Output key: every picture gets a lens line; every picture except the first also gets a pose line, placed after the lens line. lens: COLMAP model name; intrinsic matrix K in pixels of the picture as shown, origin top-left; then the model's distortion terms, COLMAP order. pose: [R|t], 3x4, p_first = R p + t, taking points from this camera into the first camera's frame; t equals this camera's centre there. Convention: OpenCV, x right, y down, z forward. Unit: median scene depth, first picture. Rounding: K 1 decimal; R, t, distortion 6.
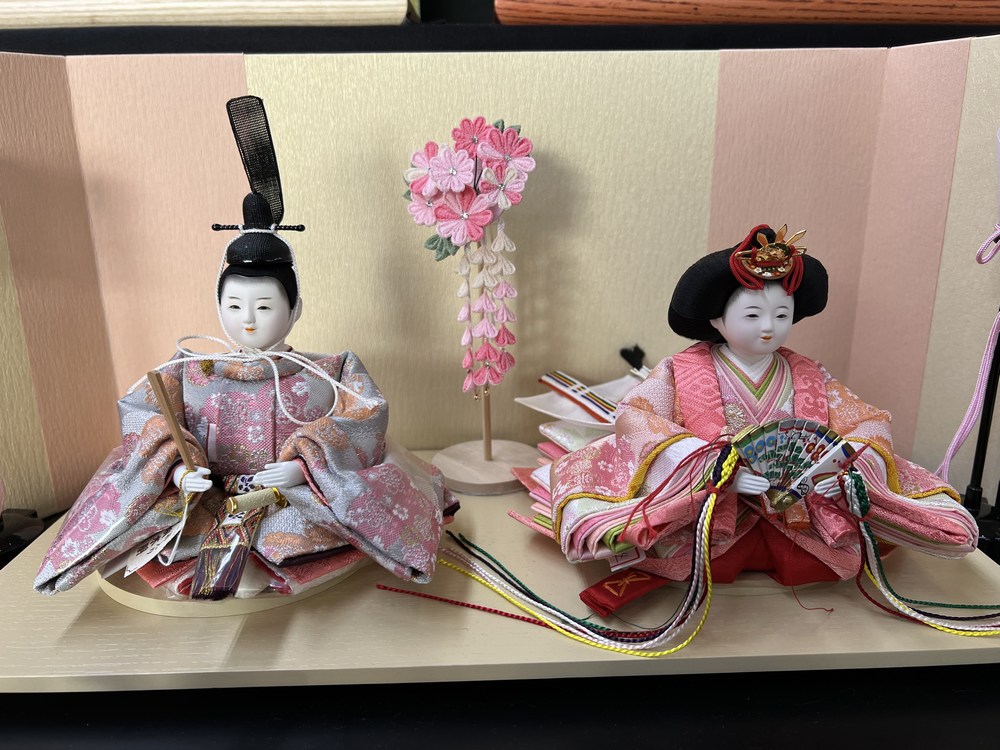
lens RADIAL K [[756.7, 0, 502.6], [0, 756.7, 385.5], [0, 0, 1]] dist [0.008739, -0.035861]
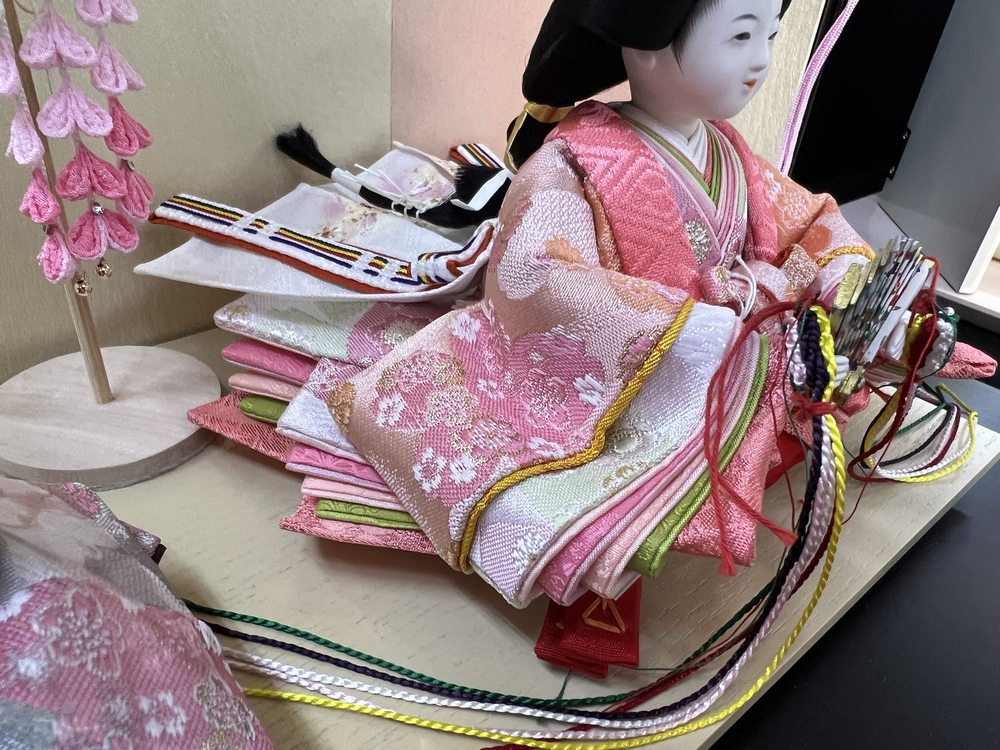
lens RADIAL K [[769.3, 0, 467.3], [0, 769.3, 430.8], [0, 0, 1]] dist [0.003045, -0.000913]
pose [[0.770062, -0.311748, 0.556613, -0.139982], [0.112961, 0.925319, 0.361974, -0.044036], [-0.627889, -0.215867, 0.747768, 0.532722]]
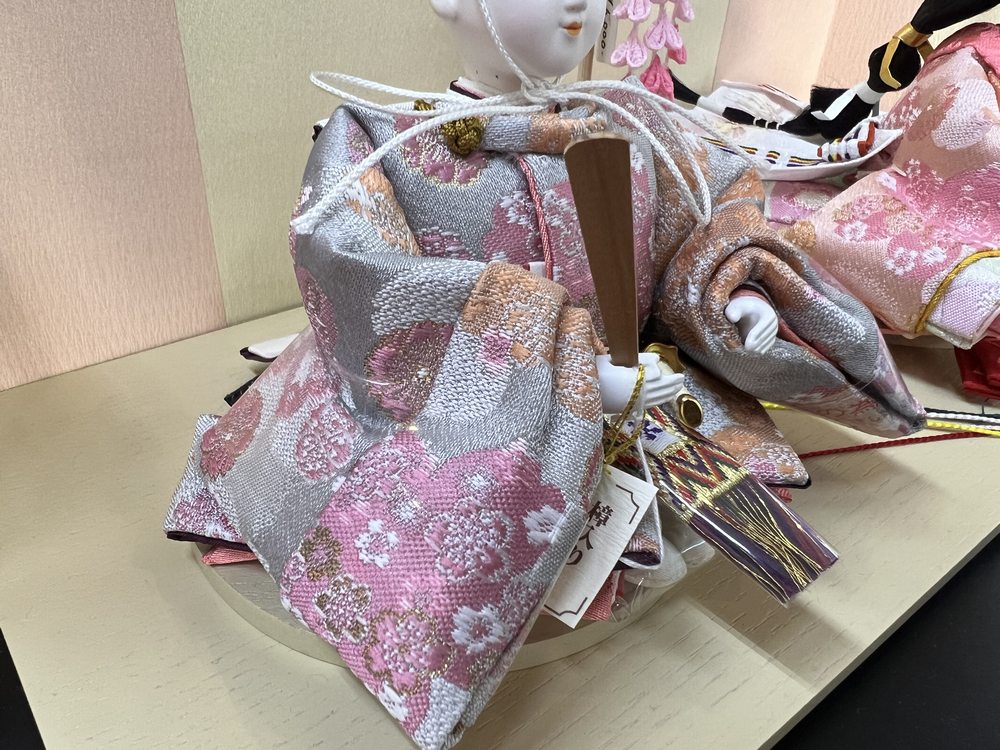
lens RADIAL K [[769.3, 0, 467.3], [0, 769.3, 430.8], [0, 0, 1]] dist [0.003045, -0.000913]
pose [[0.806016, -0.310524, 0.503898, -0.564670], [0.133932, 0.924934, 0.355753, -0.021444], [-0.576542, -0.219254, 0.787100, 0.528298]]
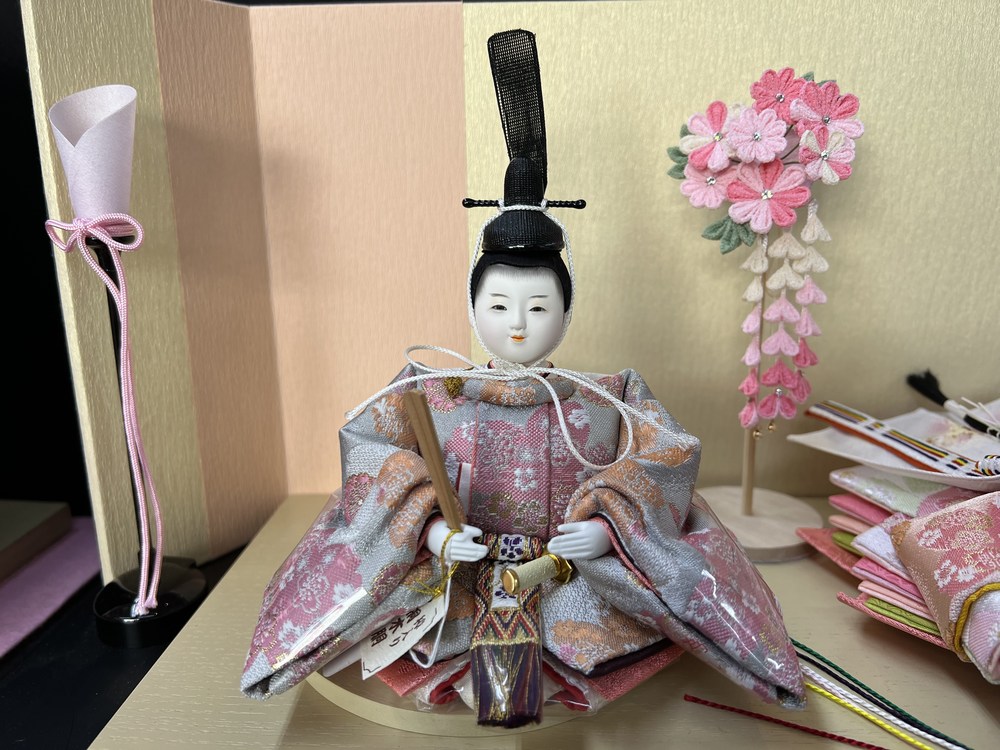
lens RADIAL K [[771.3, 0, 500.0], [0, 771.3, 375.0], [0, 0, 1]] dist [0.026466, -0.072484]
pose [[0.996705, 0.020617, -0.078452, -0.241793], [-0.024247, 0.998666, -0.045595, -0.001890], [0.077407, 0.047347, 0.995875, 0.205144]]
